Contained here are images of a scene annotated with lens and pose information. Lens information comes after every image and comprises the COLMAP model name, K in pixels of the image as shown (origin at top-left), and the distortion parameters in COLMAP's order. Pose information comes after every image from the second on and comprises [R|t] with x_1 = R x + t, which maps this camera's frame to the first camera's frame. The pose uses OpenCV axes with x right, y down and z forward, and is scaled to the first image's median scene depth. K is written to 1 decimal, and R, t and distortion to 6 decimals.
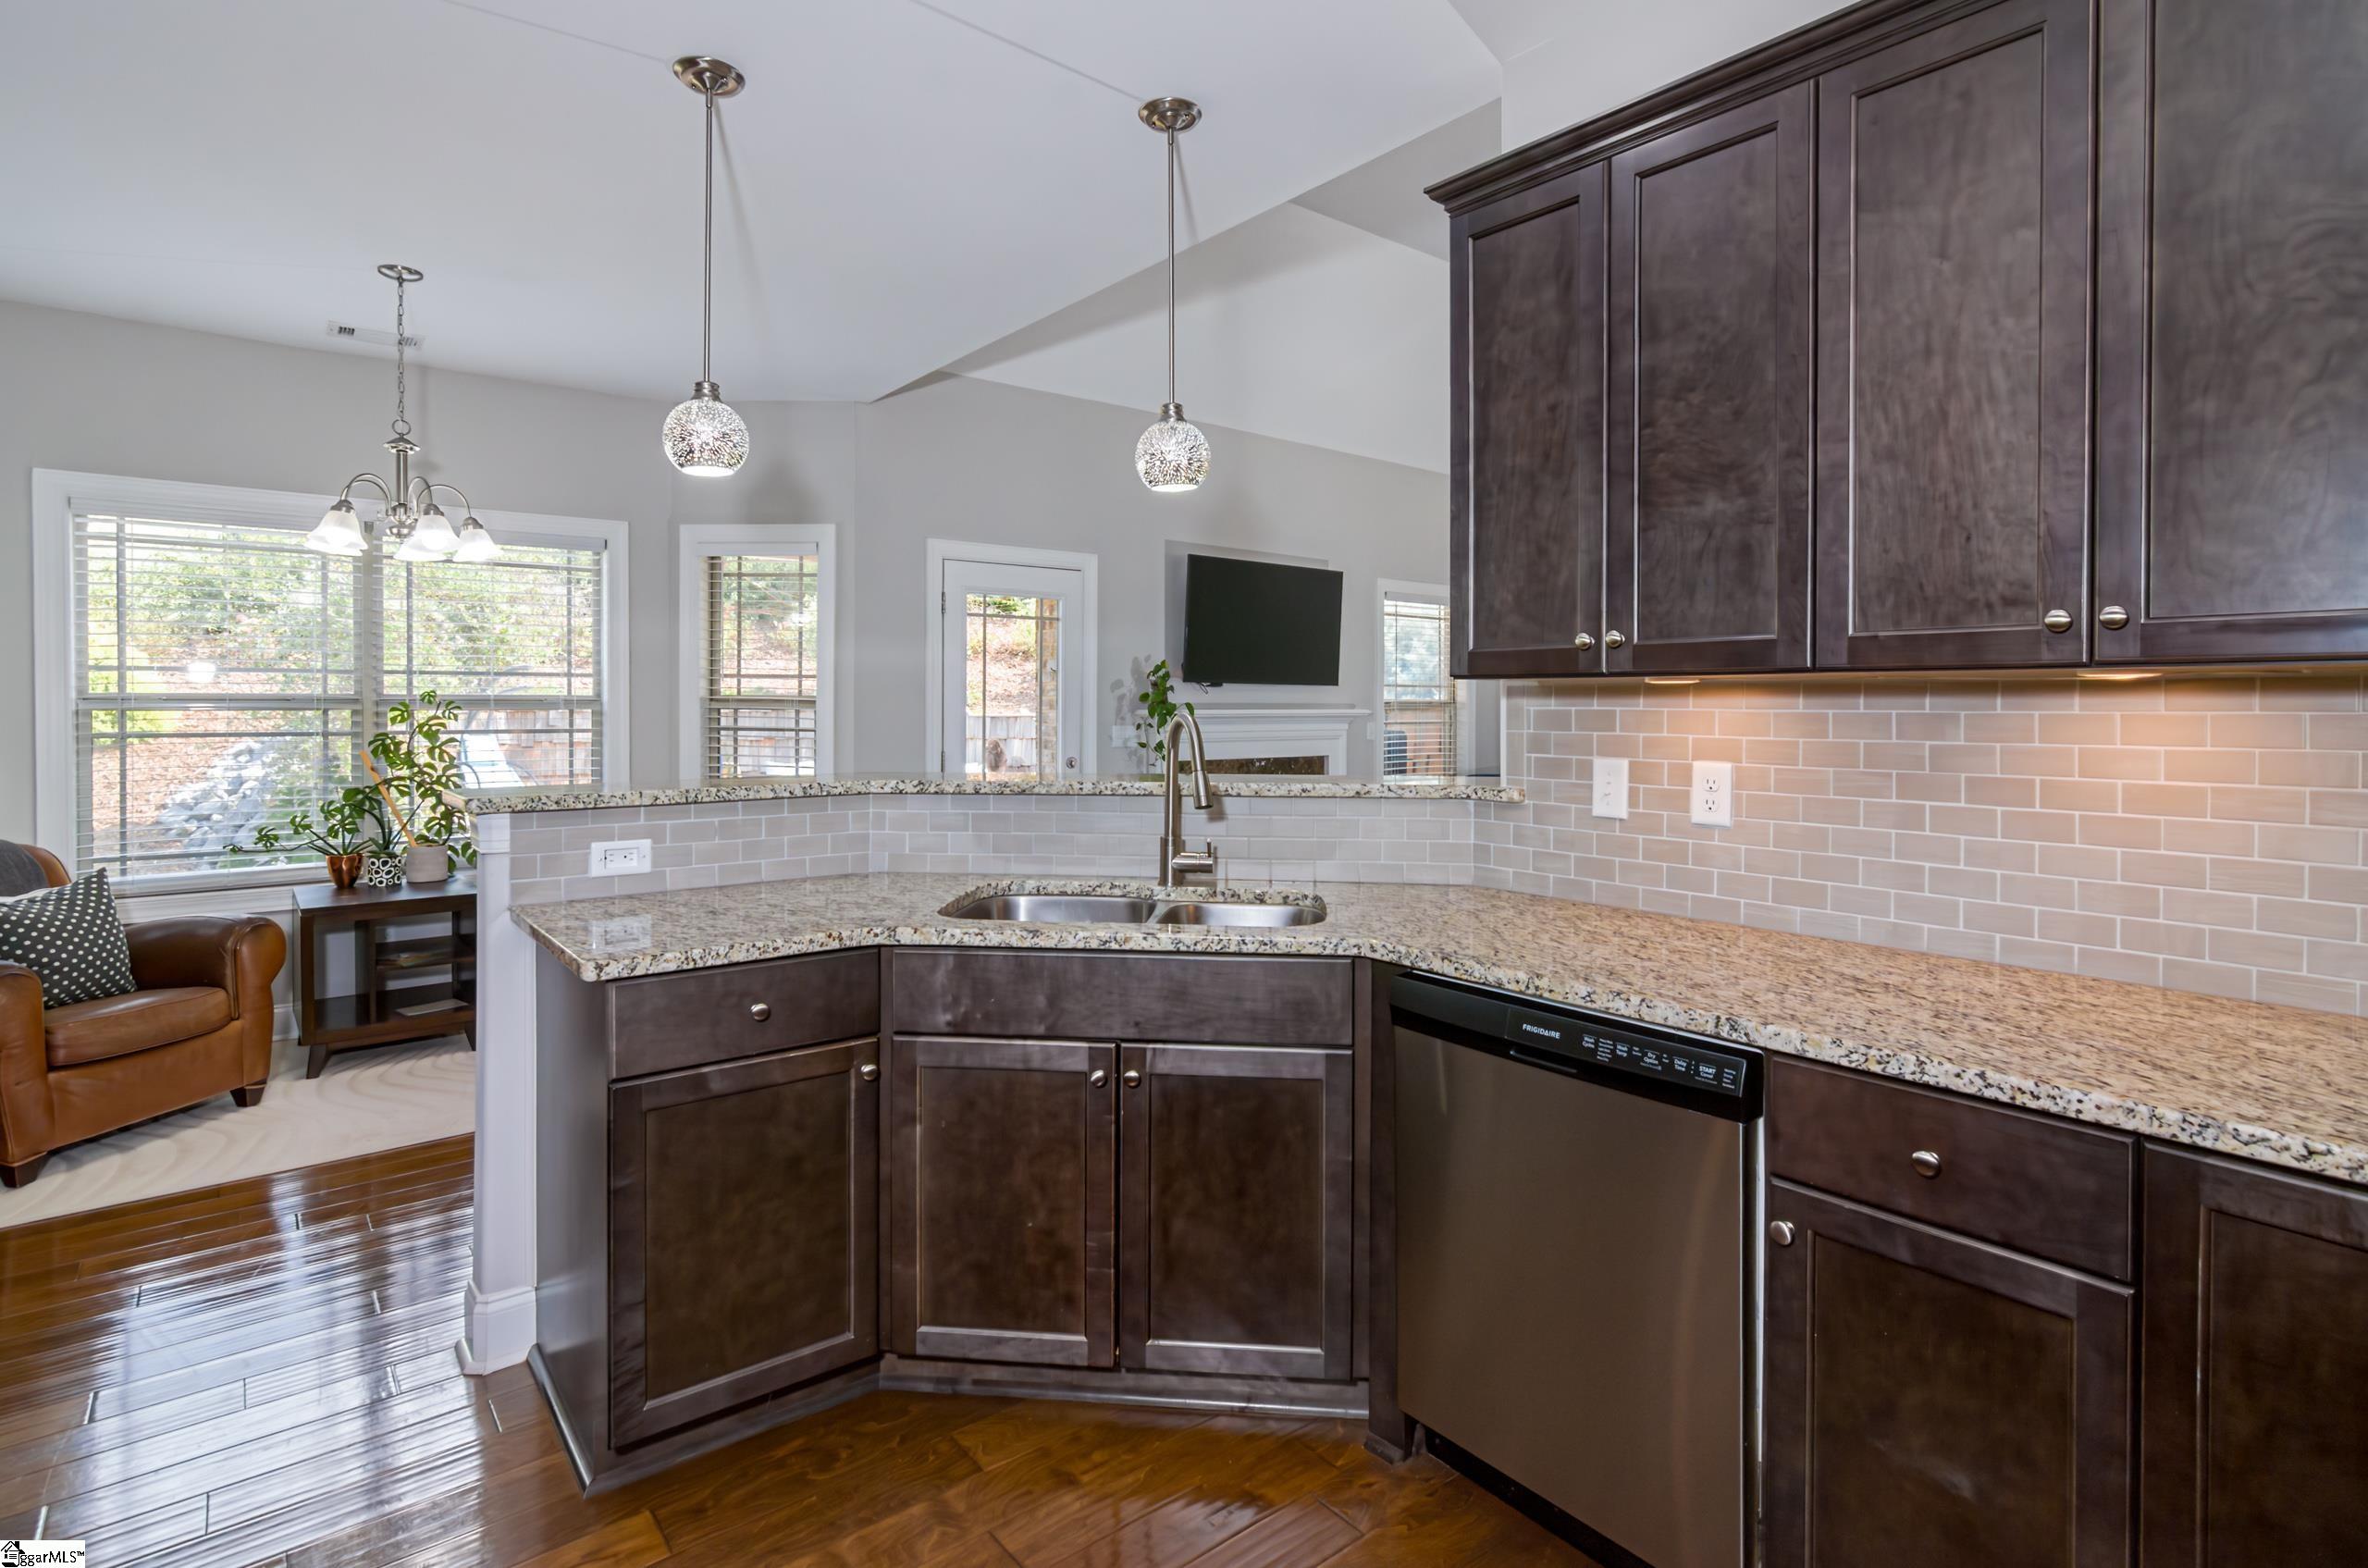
lens RADIAL K [[1165.8, 0, 1193.1], [0, 1165.8, 713.4], [0, 0, 1]] dist [0.001026, 0.000909]
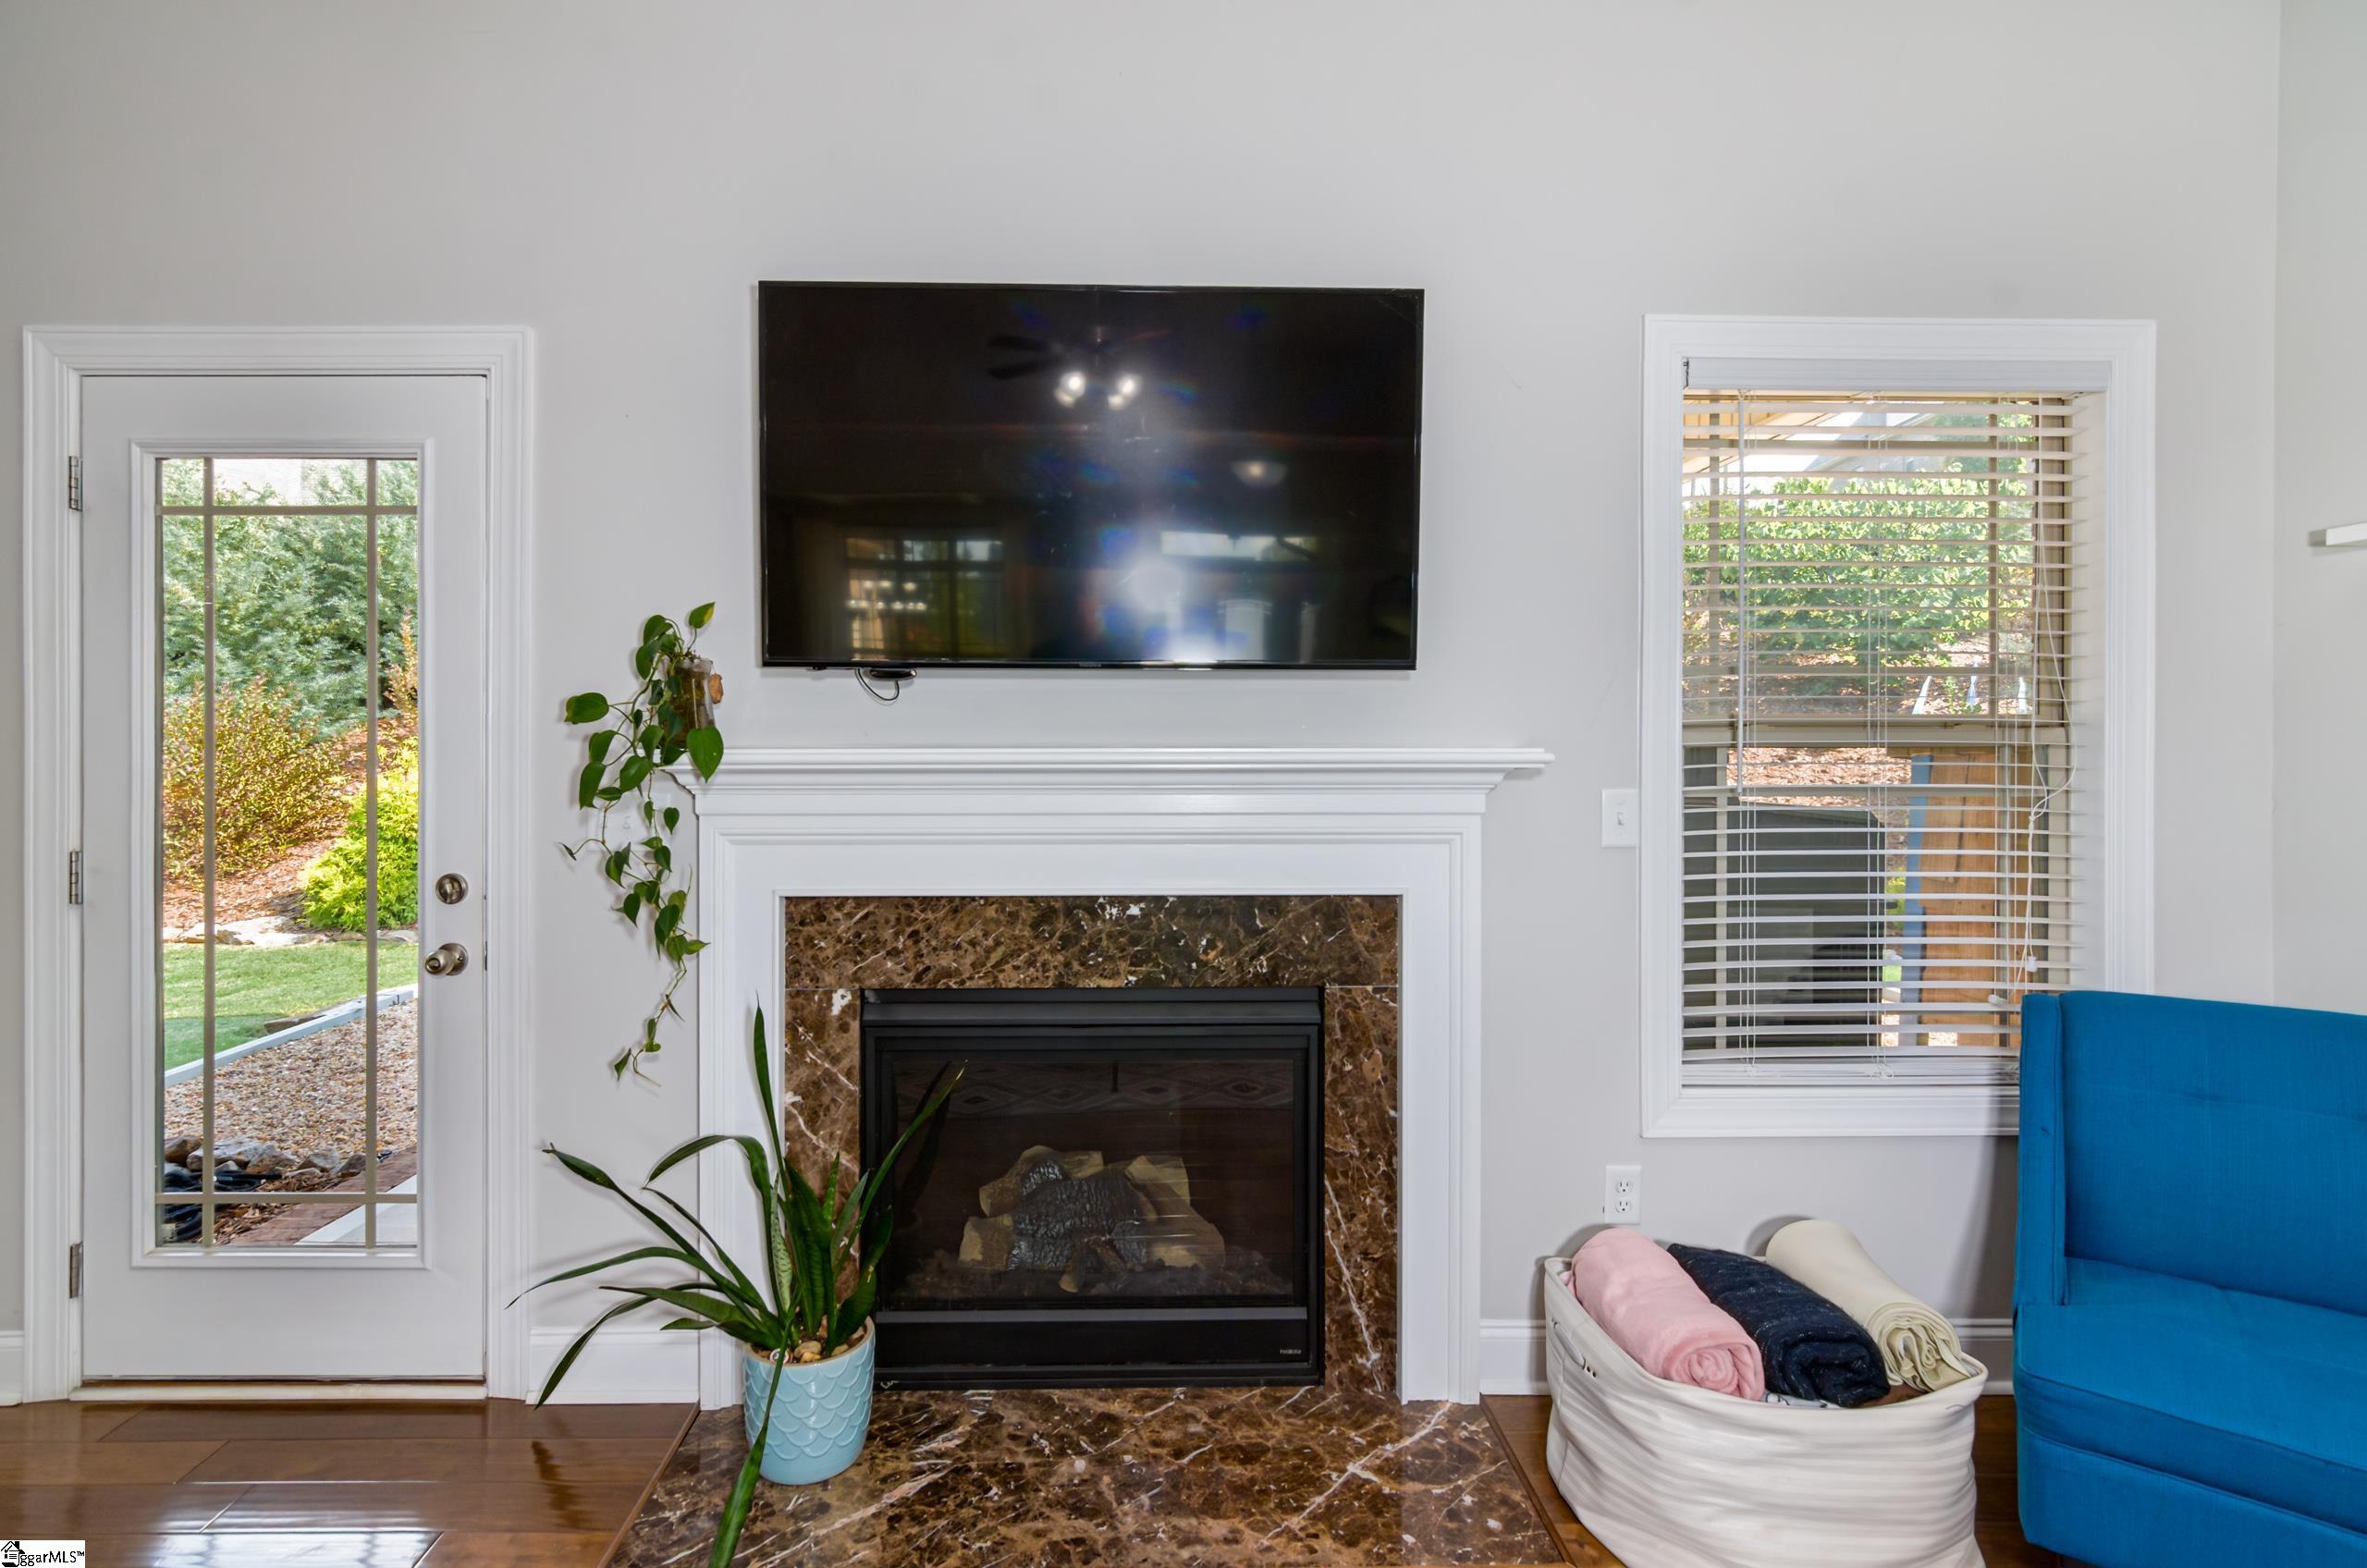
lens RADIAL K [[1203.8, 0, 1187.7], [0, 1203.8, 732.2], [0, 0, 1]] dist [-0.001310, 0.000915]
pose [[0.784516, -0.001094, -0.620108, 0.827332], [-0.003514, 0.999975, -0.006210, -0.016227], [0.620099, 0.007050, 0.784492, 2.171217]]
